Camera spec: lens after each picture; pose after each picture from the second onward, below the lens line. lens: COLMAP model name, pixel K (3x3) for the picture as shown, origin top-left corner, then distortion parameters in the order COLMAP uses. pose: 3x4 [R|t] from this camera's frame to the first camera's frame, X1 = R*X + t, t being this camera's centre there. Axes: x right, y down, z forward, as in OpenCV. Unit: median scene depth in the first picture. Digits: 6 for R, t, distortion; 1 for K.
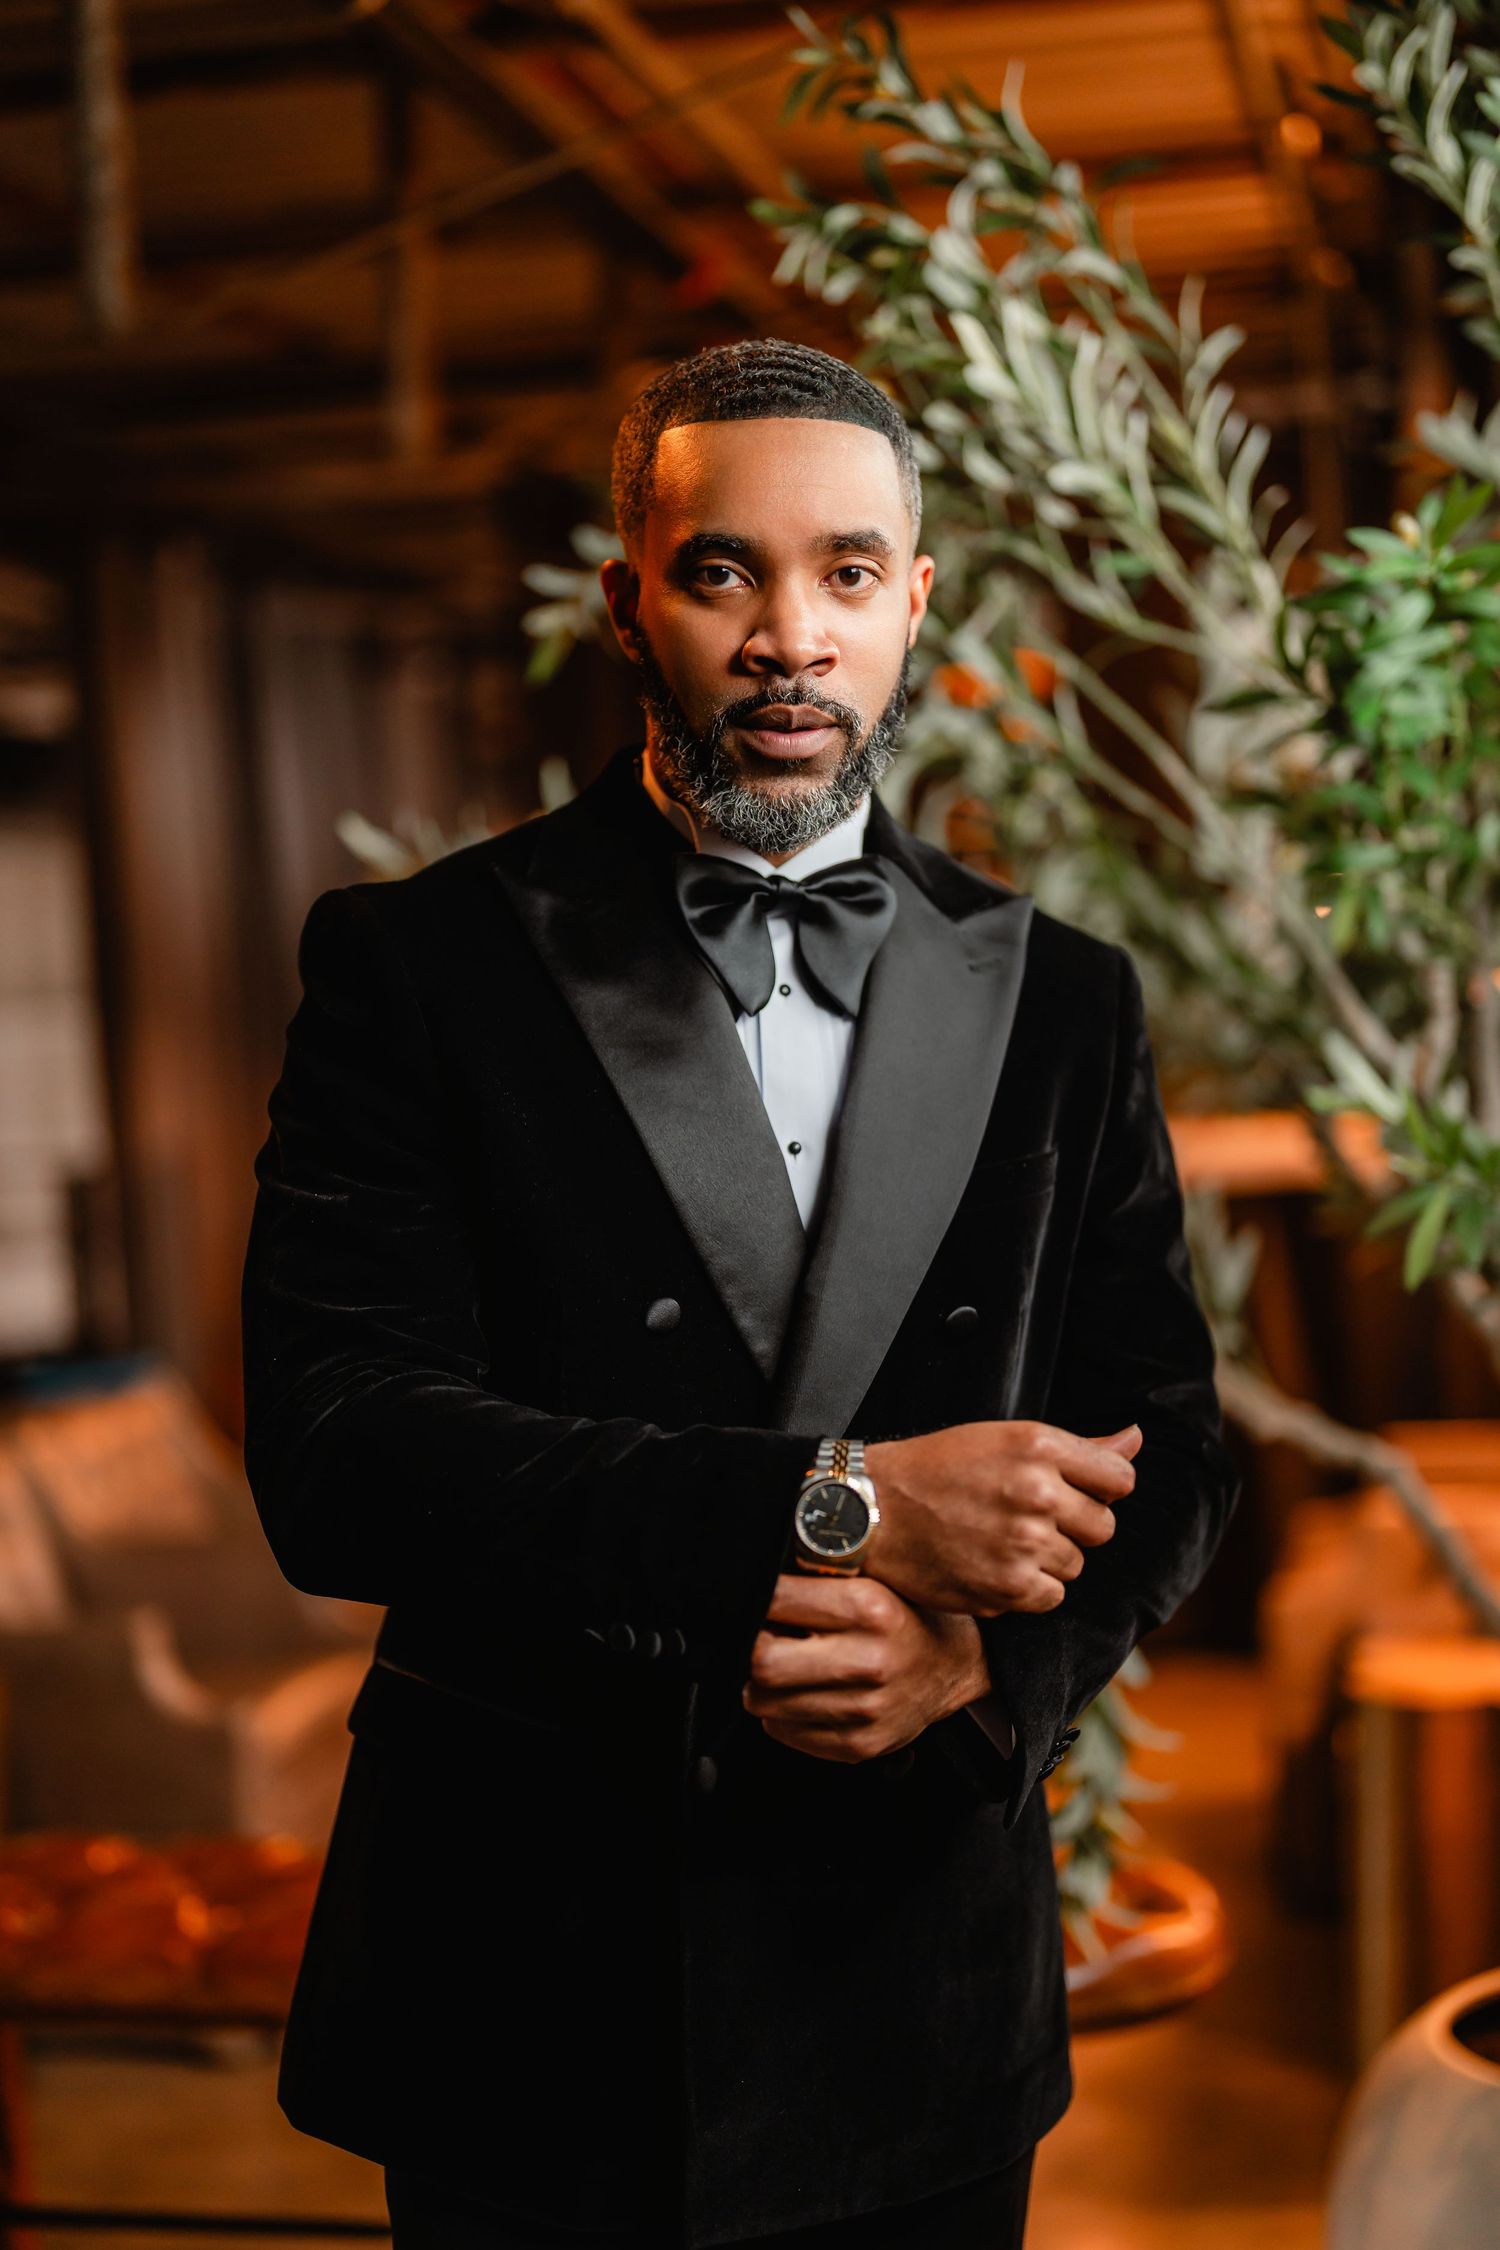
lens RADIAL K [[3148.0, 0, 742.3], [0, 3148.0, 1113.8], [0, 0, 1]] dist [0.008516, 0.000000]
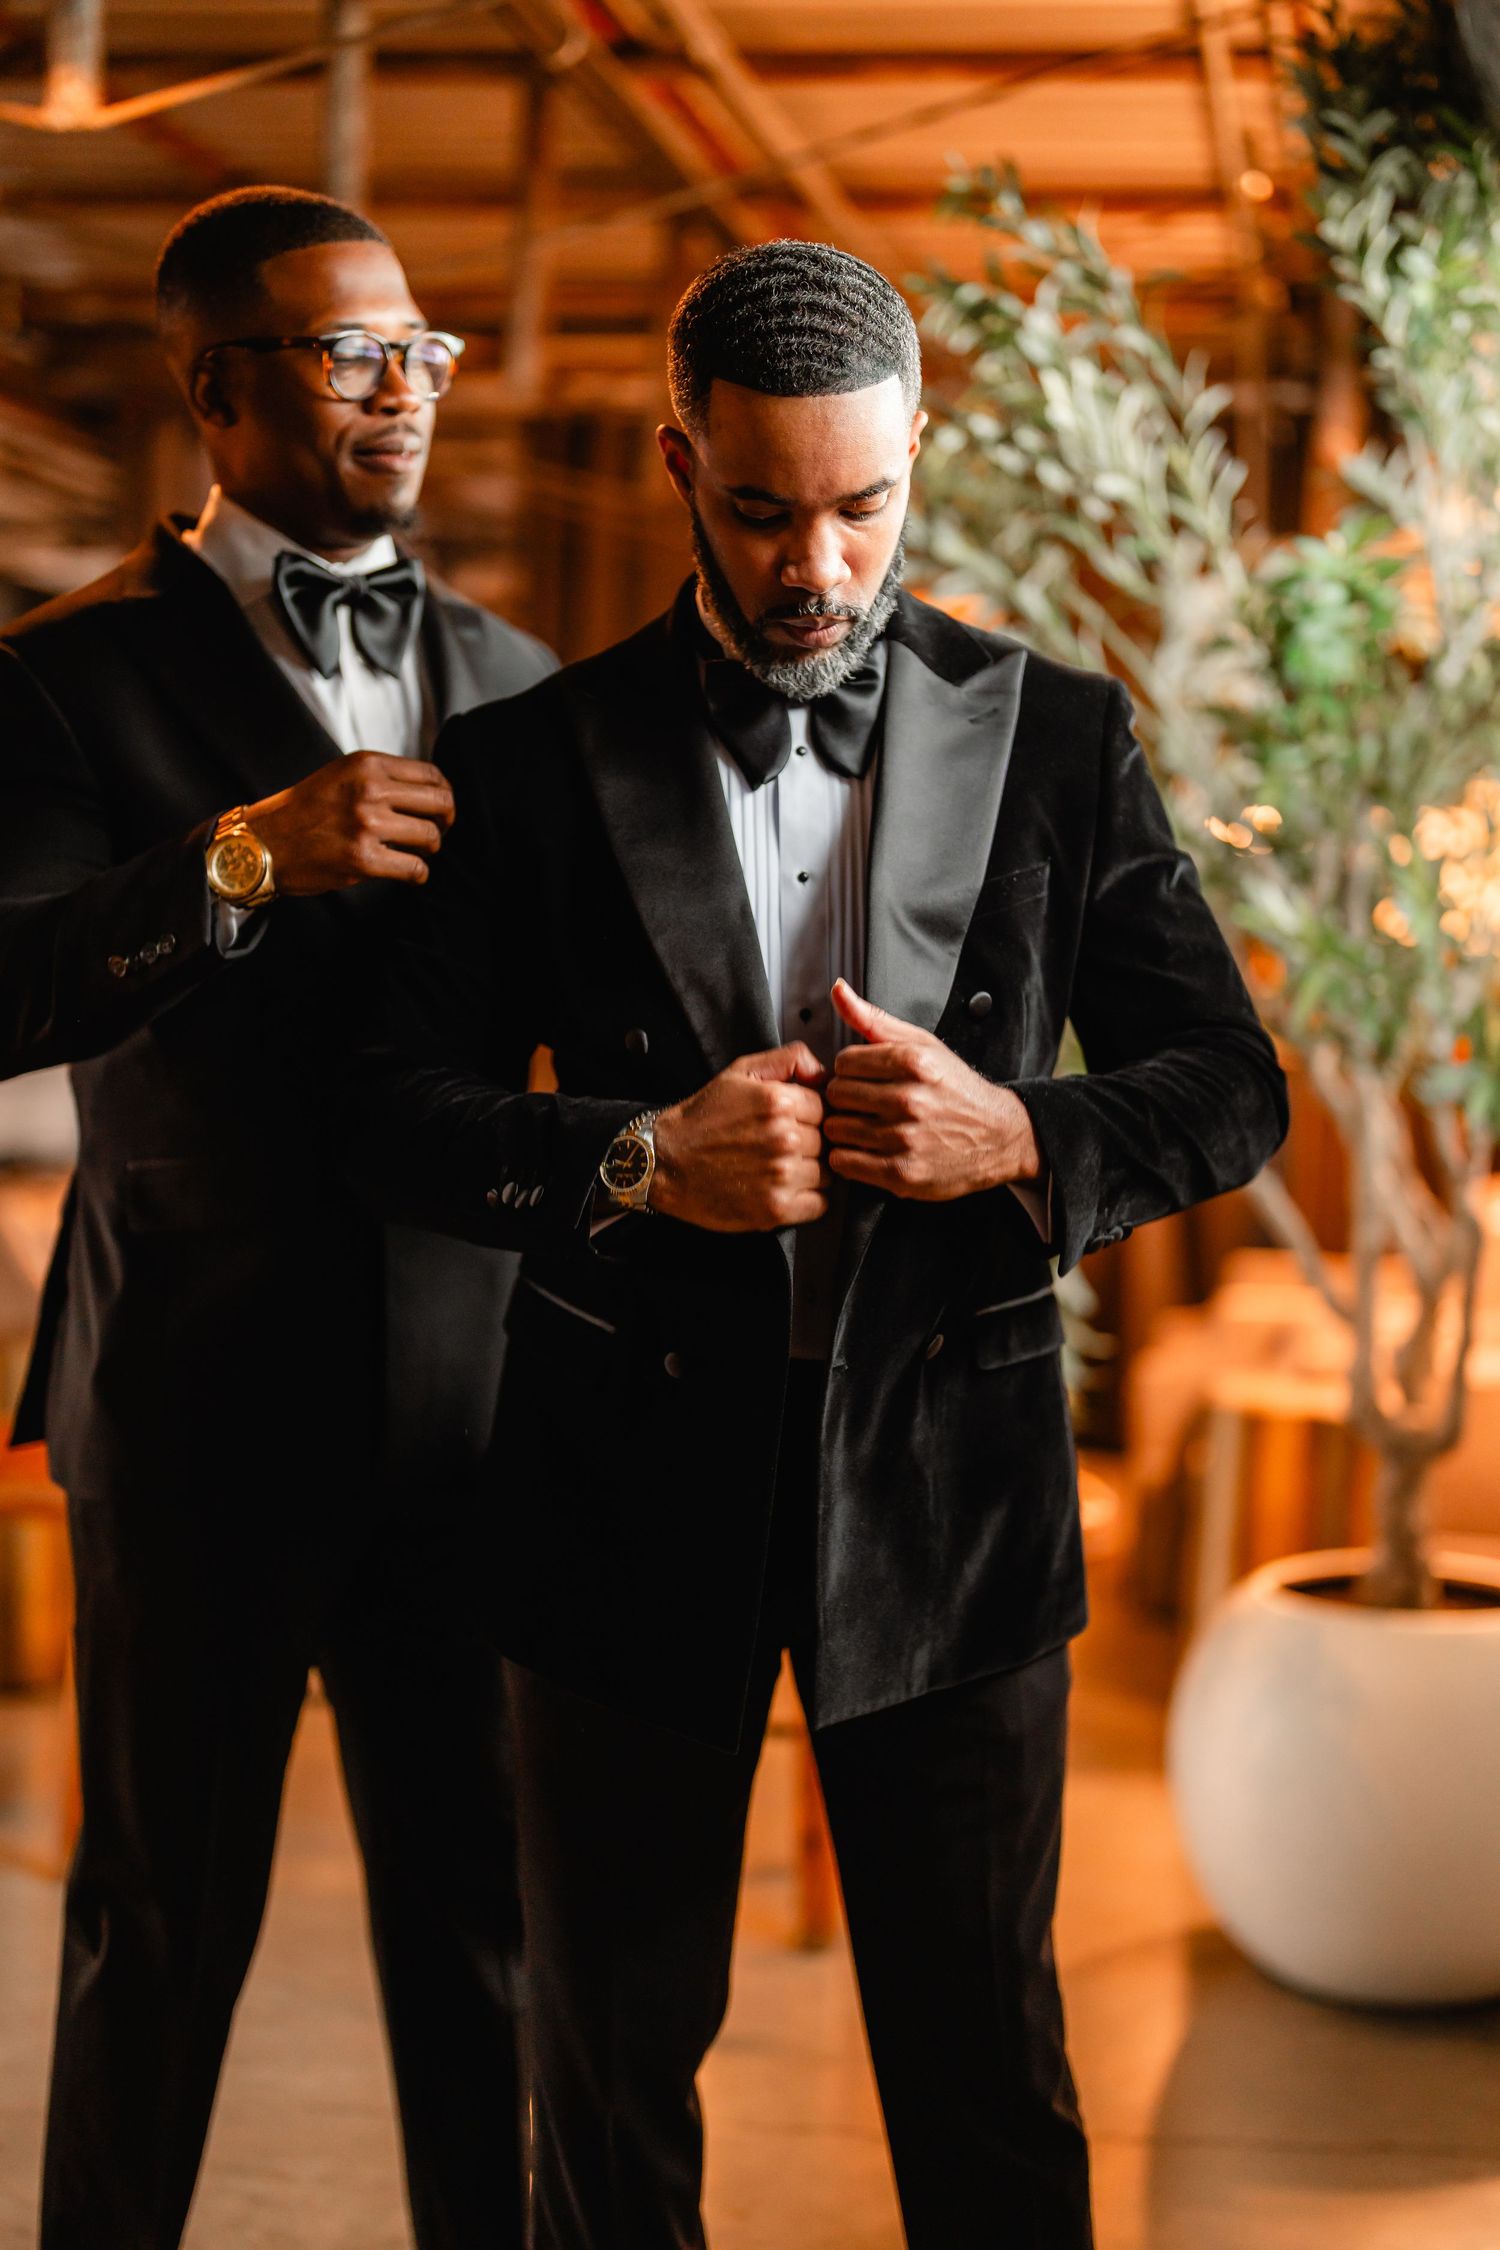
lens RADIAL K [[3148.0, 0, 737.4], [0, 3148.0, 1136.5], [0, 0, 1]] dist [0.008516, 0.000000]
pose [[0.996270, 0.071998, 0.047575, -0.115063], [-0.073574, 0.996768, 0.032242, 0.066004], [-0.045100, -0.035622, 0.998347, -0.466867]]
